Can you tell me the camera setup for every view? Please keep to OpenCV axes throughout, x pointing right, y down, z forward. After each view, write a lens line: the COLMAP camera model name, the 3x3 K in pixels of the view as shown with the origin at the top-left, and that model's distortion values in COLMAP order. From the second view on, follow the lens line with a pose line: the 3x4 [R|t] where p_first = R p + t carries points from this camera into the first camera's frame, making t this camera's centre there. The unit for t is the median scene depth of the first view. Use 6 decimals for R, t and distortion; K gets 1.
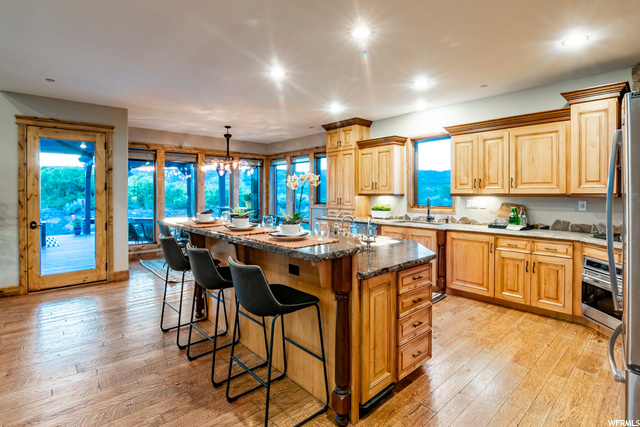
lens RADIAL K [[314.9, 0, 319.6], [0, 314.9, 199.7], [0, 0, 1]] dist [-0.005135, -0.003343]
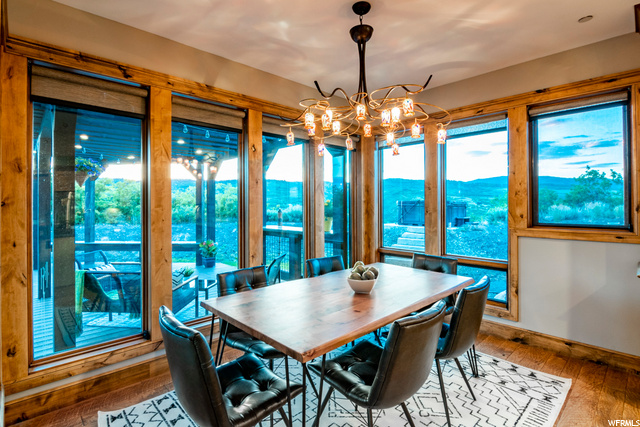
lens RADIAL K [[314.9, 0, 317.7], [0, 314.9, 207.1], [0, 0, 1]] dist [-0.005135, -0.003343]
pose [[0.999793, -0.004829, 0.019751, -0.377894], [0.004954, 0.999968, -0.006287, -0.014496], [-0.019720, 0.006384, 0.999785, 0.720586]]
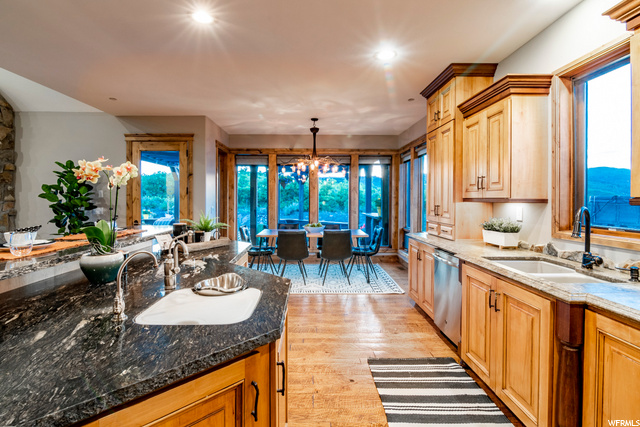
lens RADIAL K [[314.9, 0, 312.5], [0, 314.9, 202.2], [0, 0, 1]] dist [-0.005135, -0.003343]
pose [[0.746727, 0.009635, -0.665061, 0.294513], [-0.015706, 0.999872, -0.003149, -0.005778], [0.664945, 0.012797, 0.746783, 0.397819]]
